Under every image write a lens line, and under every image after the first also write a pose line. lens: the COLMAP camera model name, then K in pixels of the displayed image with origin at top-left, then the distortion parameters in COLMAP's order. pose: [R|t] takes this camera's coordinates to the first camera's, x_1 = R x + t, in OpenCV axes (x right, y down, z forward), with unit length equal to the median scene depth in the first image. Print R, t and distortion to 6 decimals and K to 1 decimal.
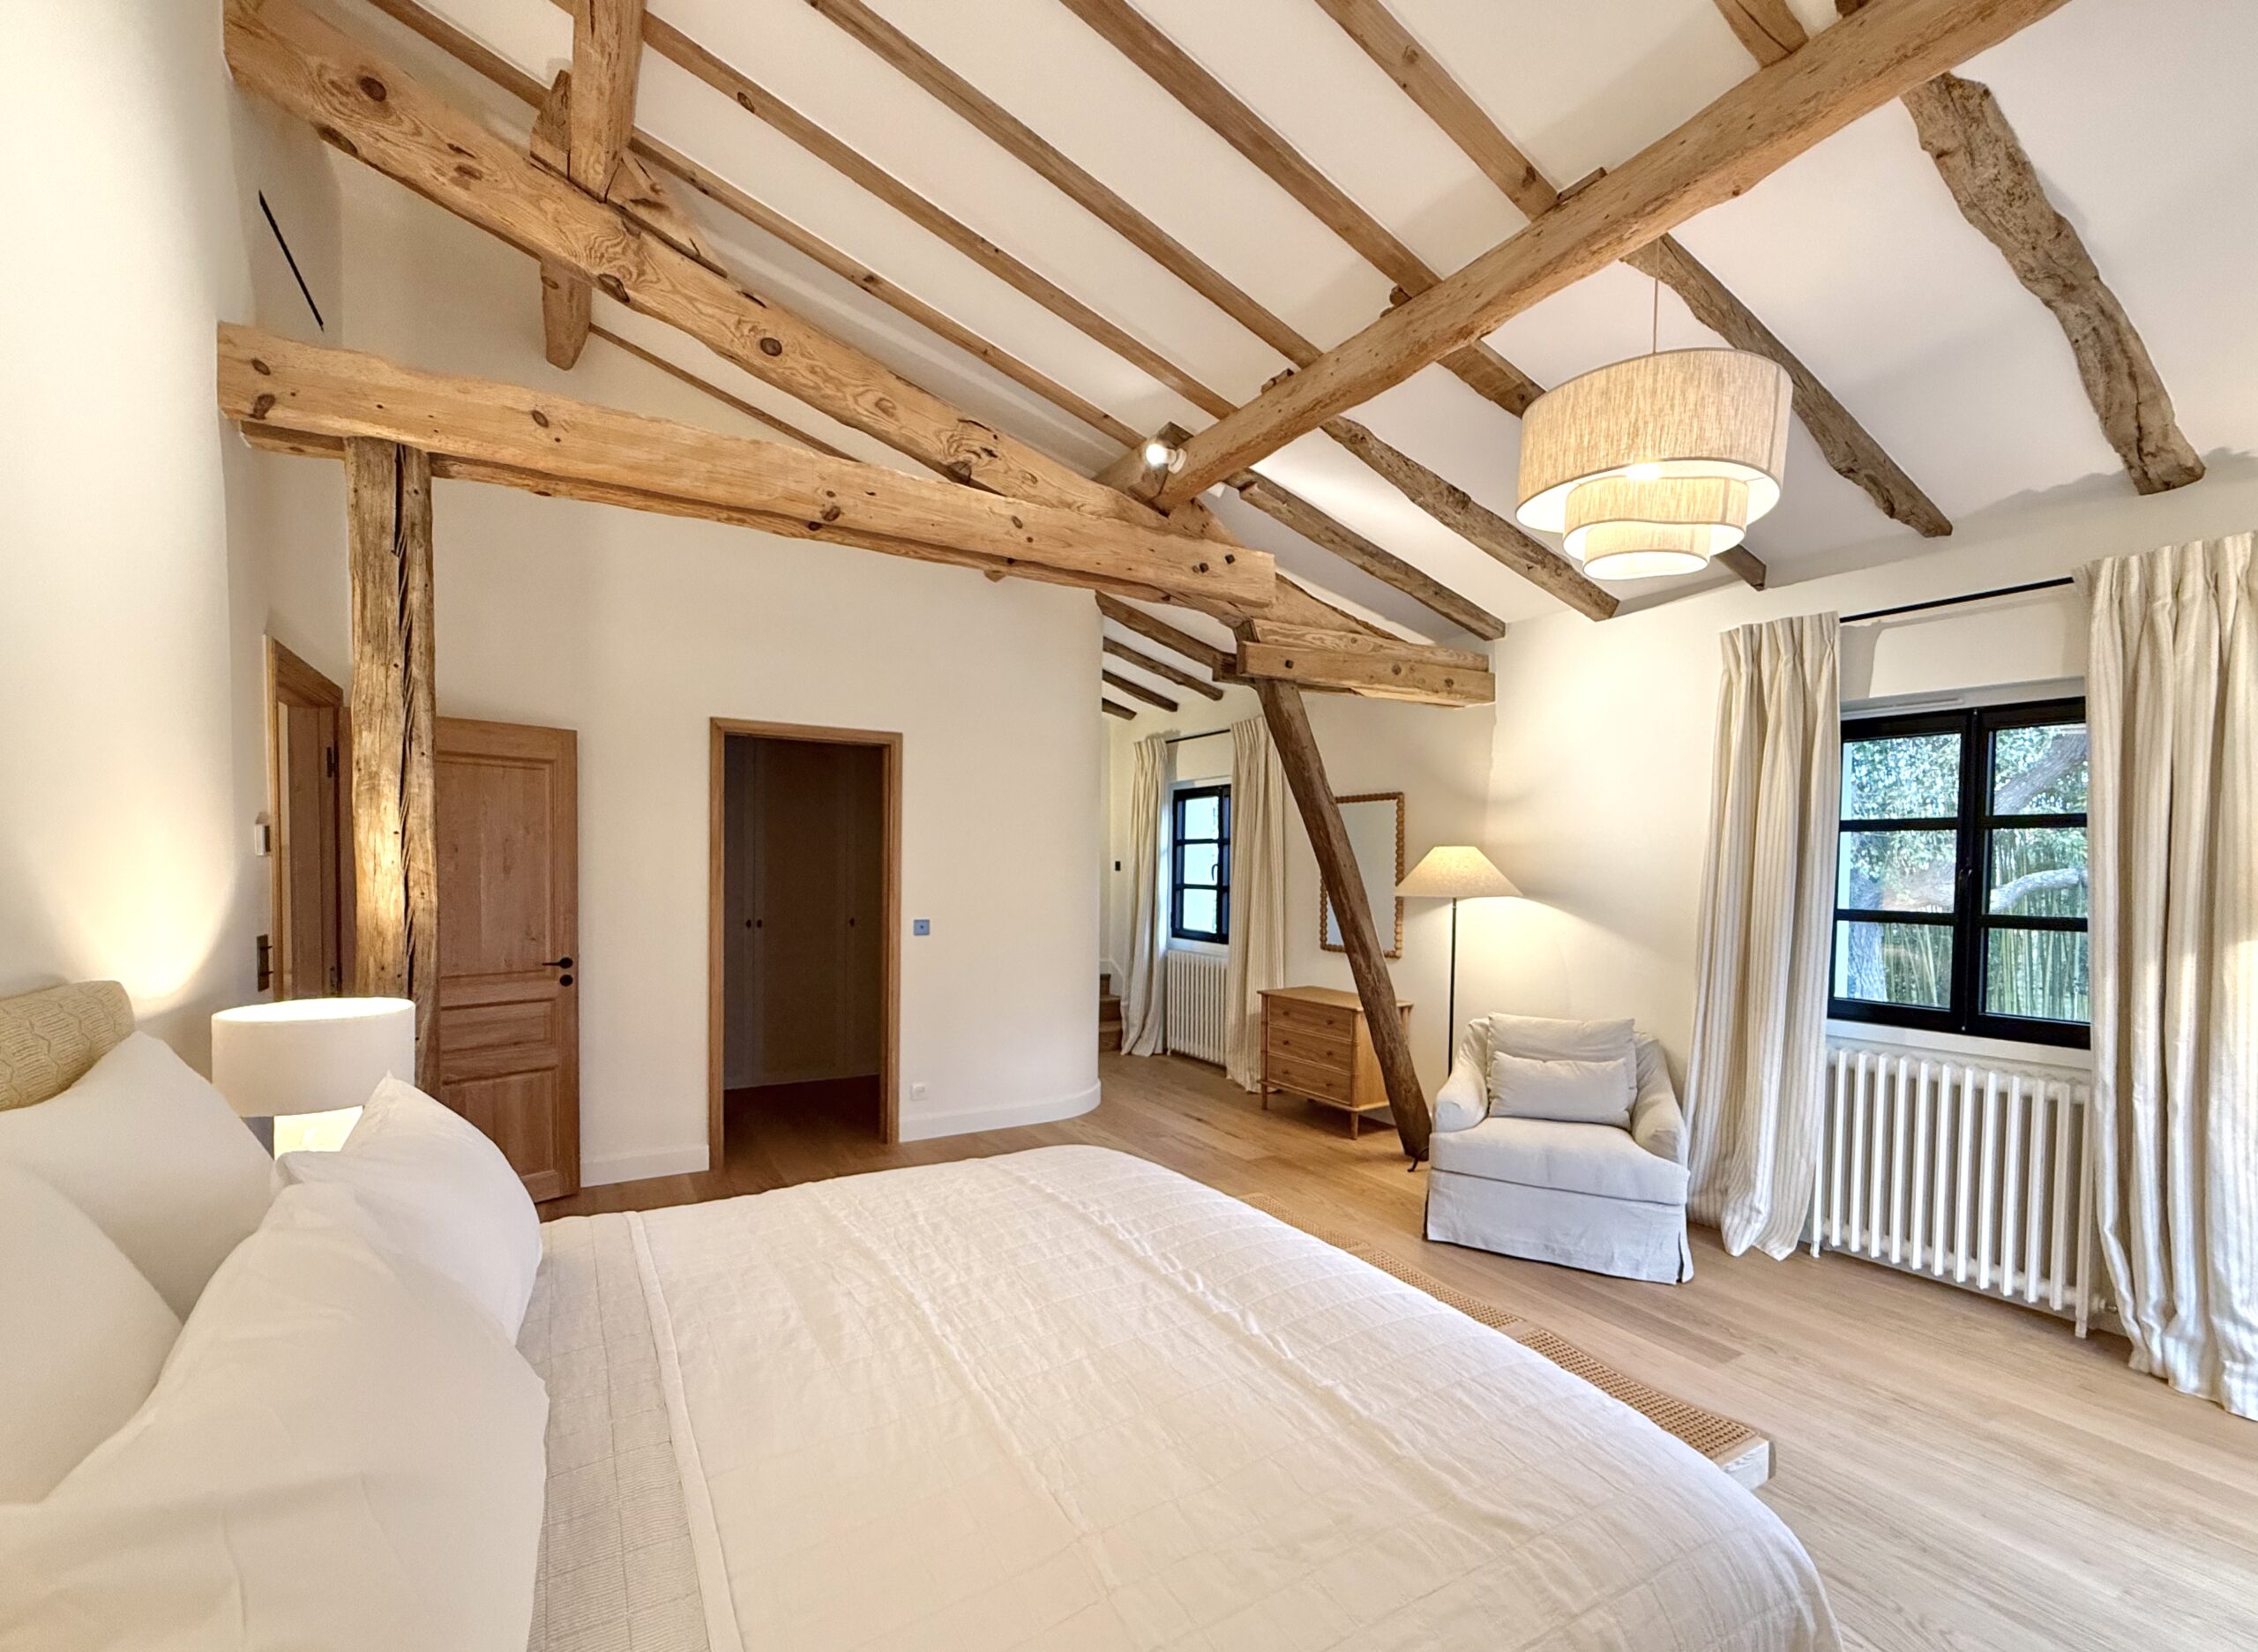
lens RADIAL K [[955.9, 0, 1125.7], [0, 955.9, 898.5], [0, 0, 1]] dist [0.002122, 0.000092]
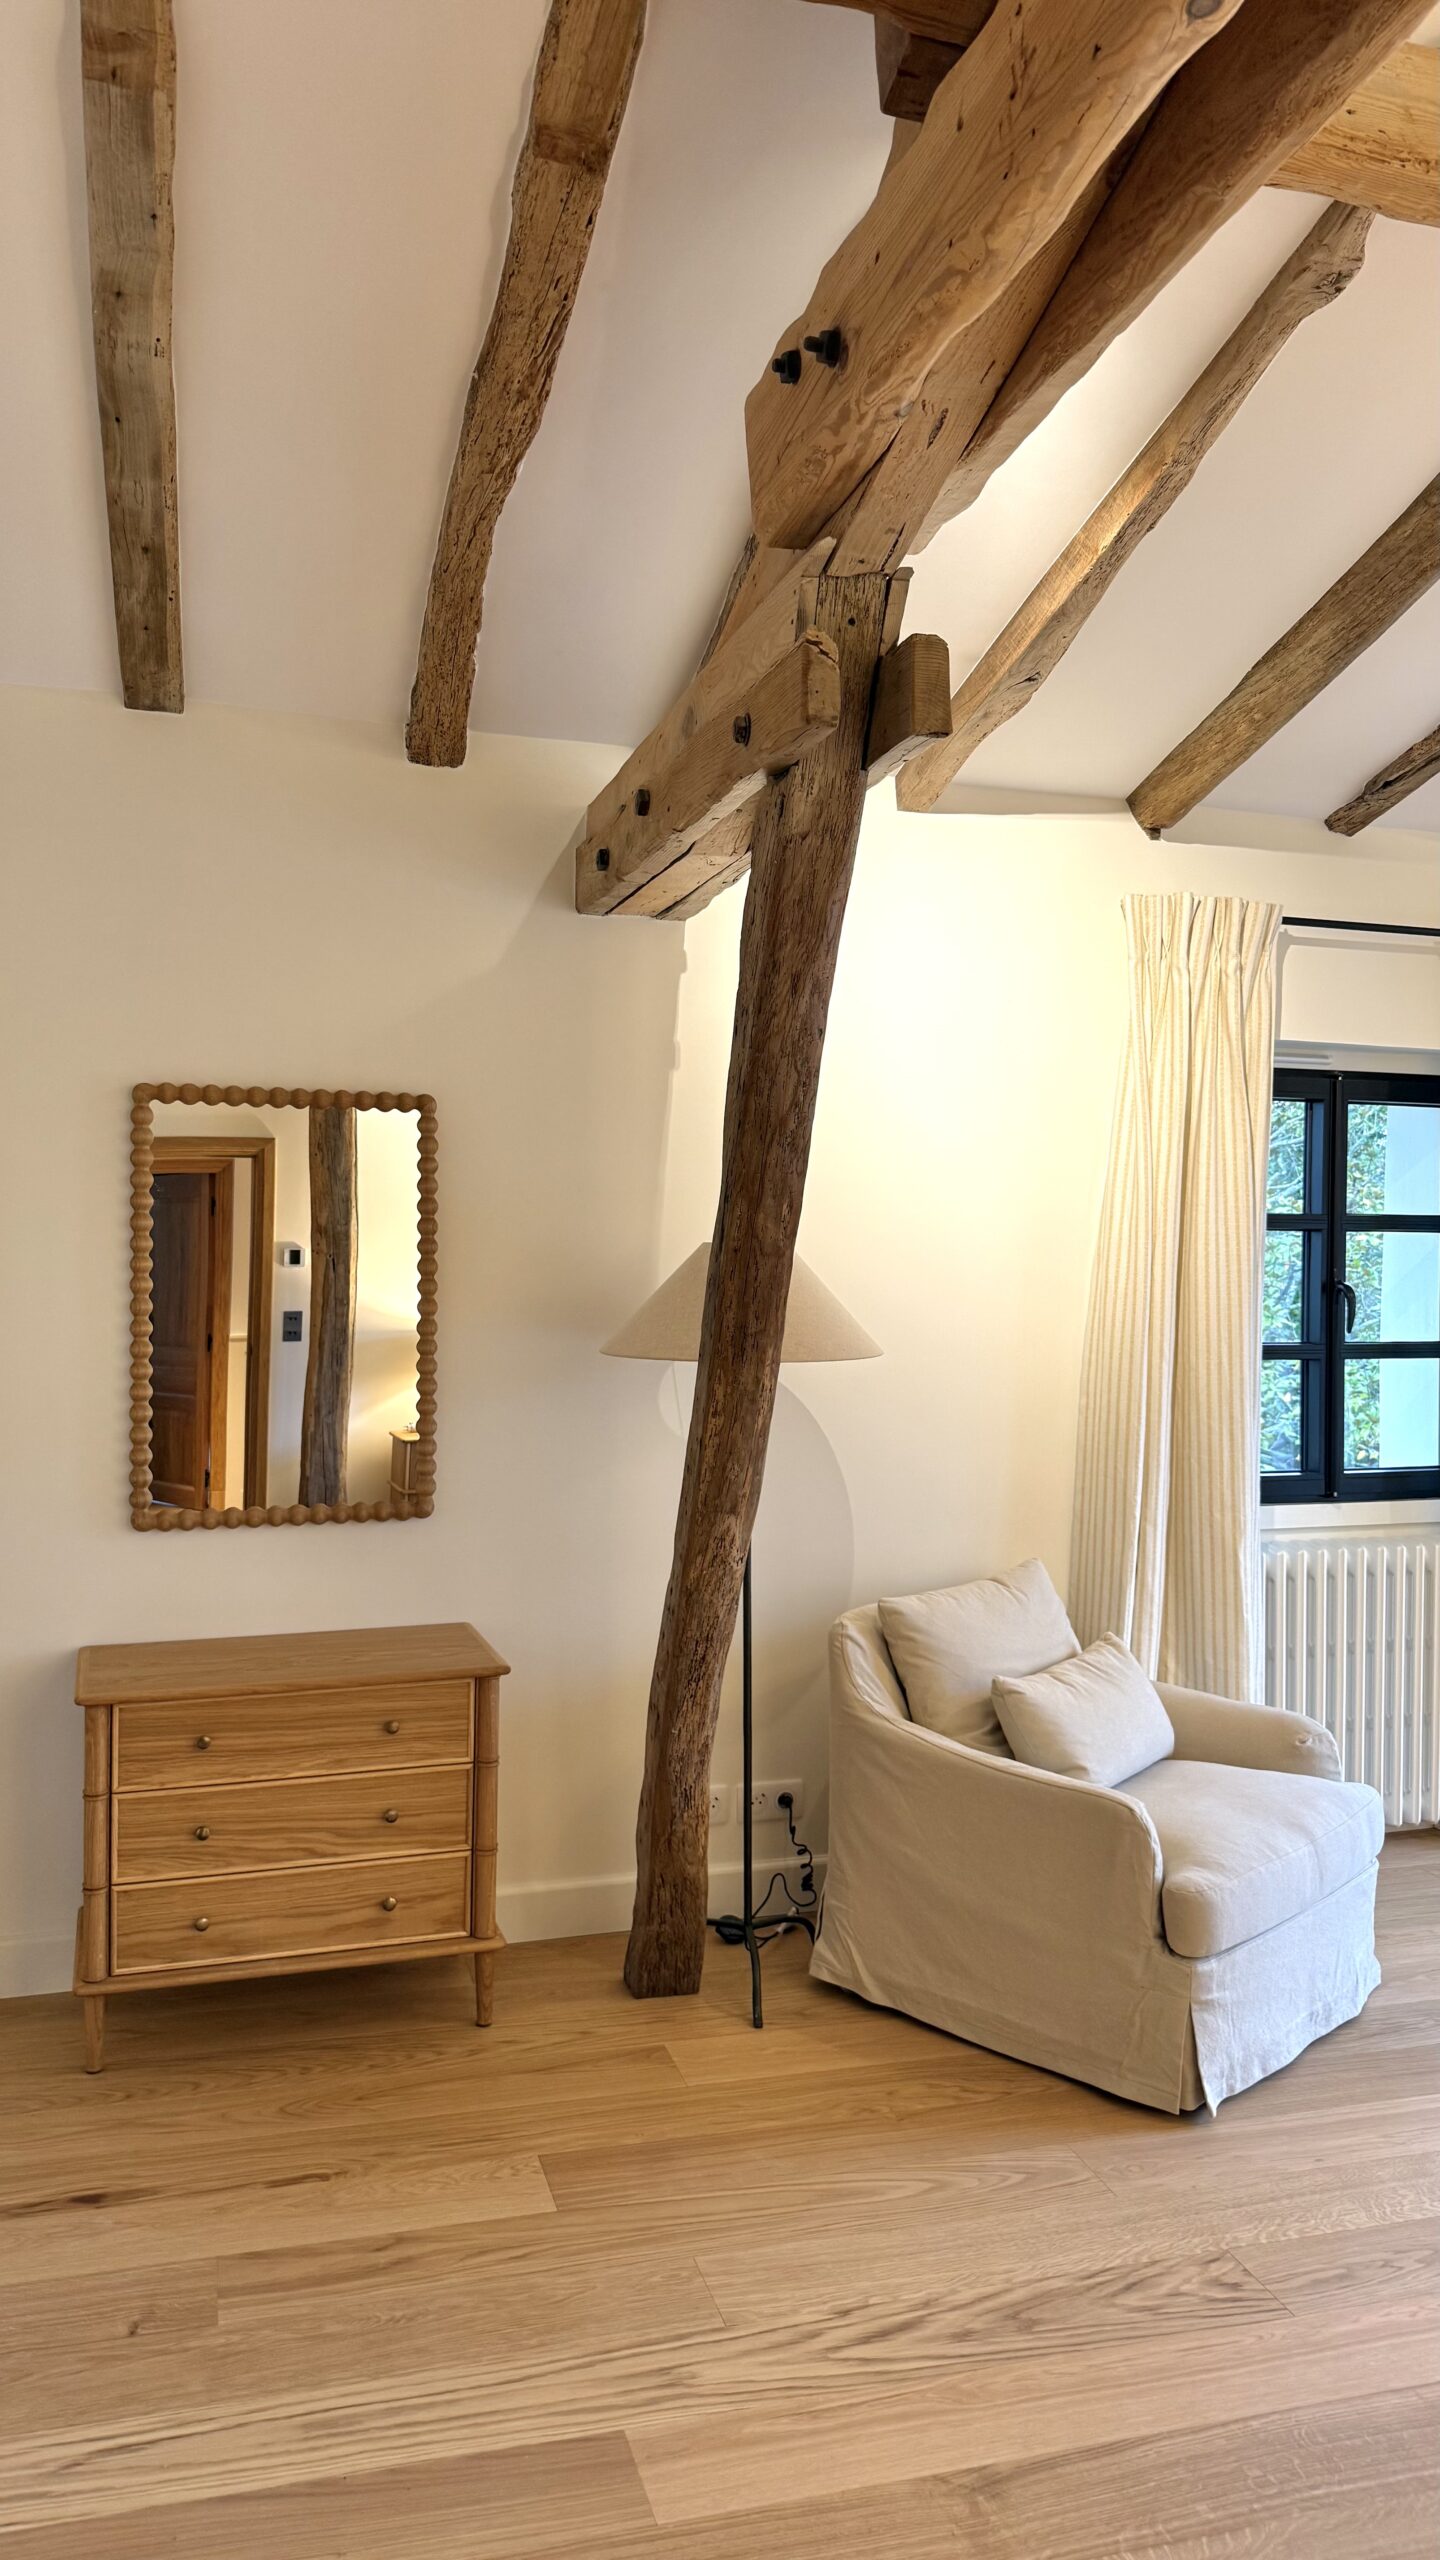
lens RADIAL K [[1804.8, 0, 719.3], [0, 1804.8, 1305.5], [0, 0, 1]] dist [0.001768, -0.000562]
pose [[0.249541, -0.021083, 0.968135, -0.630444], [0.033896, 0.999340, 0.013026, -0.049120], [-0.967771, 0.029565, 0.250091, 1.121729]]
